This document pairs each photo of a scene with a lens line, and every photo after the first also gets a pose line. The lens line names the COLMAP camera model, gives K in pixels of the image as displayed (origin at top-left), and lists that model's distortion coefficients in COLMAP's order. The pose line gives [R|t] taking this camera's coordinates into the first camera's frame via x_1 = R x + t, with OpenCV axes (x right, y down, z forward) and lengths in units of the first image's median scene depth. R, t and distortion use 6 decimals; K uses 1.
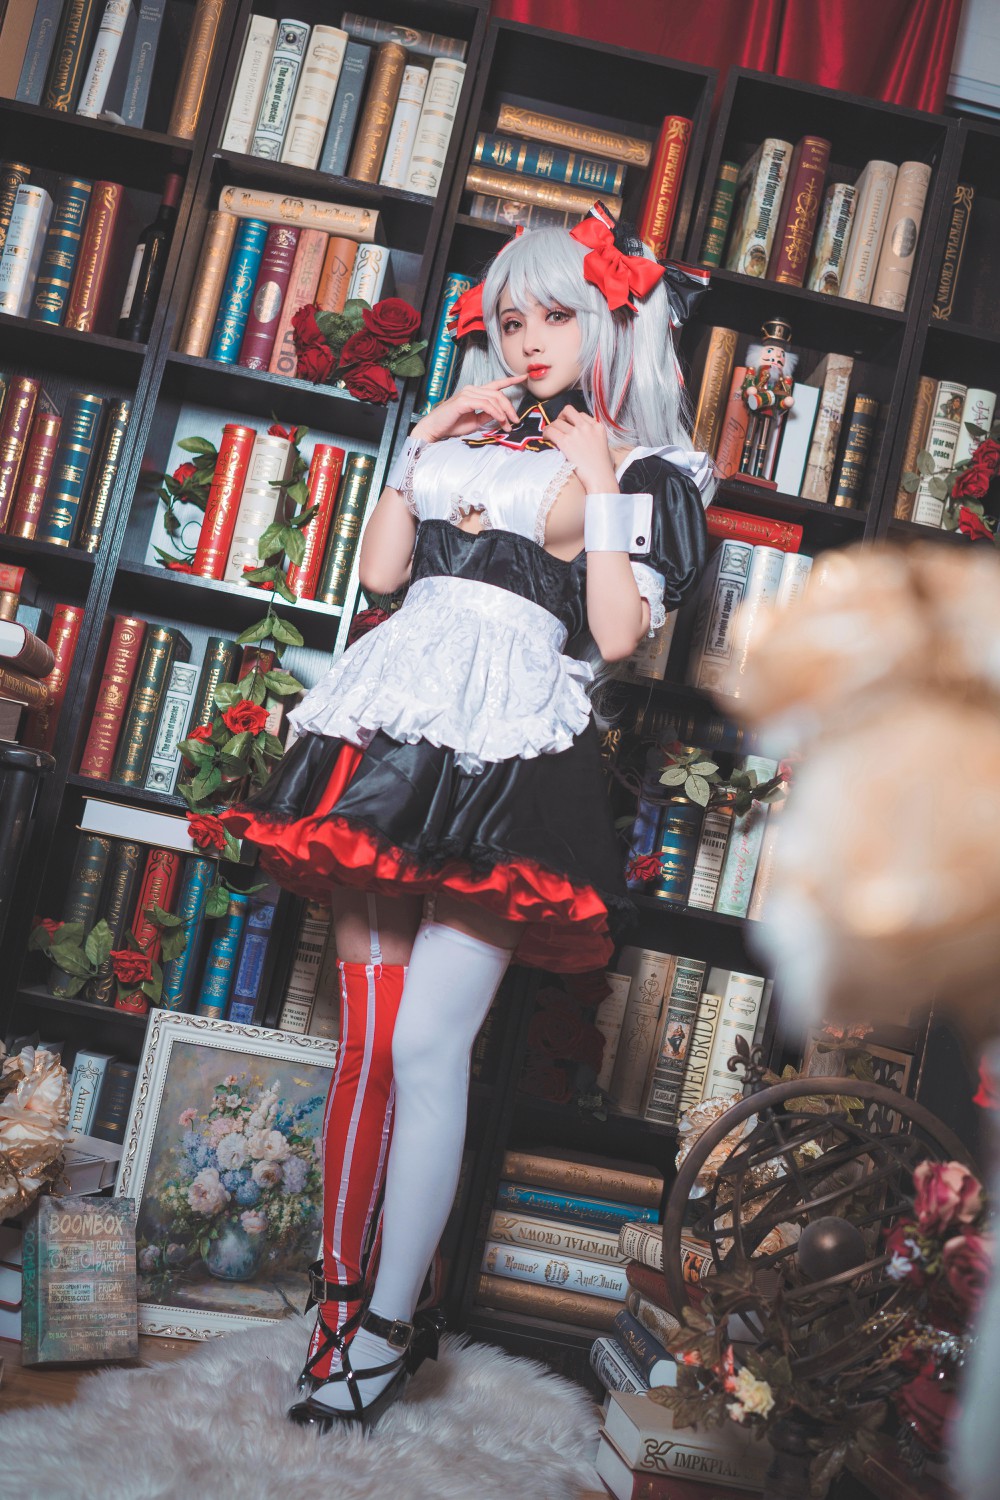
lens RADIAL K [[1750.0, 0, 503.3], [0, 1750.0, 745.8], [0, 0, 1]] dist [-0.005080, 0.000000]
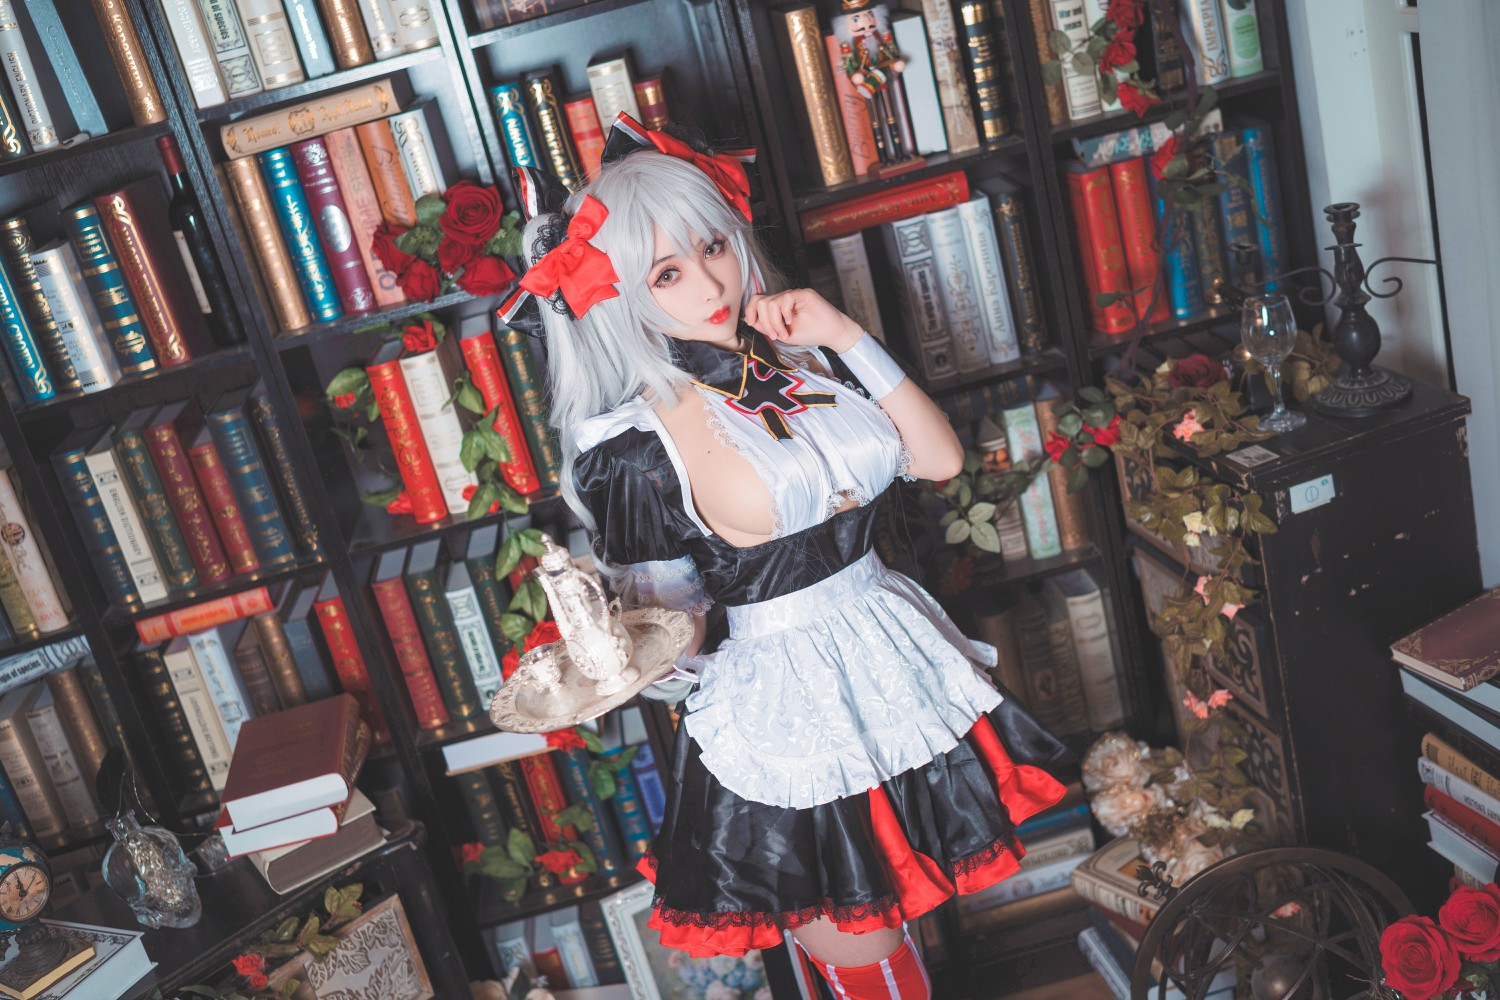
lens RADIAL K [[1750.0, 0, 750.1], [0, 1750.0, 505.3], [0, 0, 1]] dist [-0.005080, 0.000000]
pose [[0.899235, -0.422770, -0.112434, 0.100272], [0.429548, 0.804622, 0.409965, -0.416075], [-0.082854, -0.416951, 0.905145, 0.100244]]
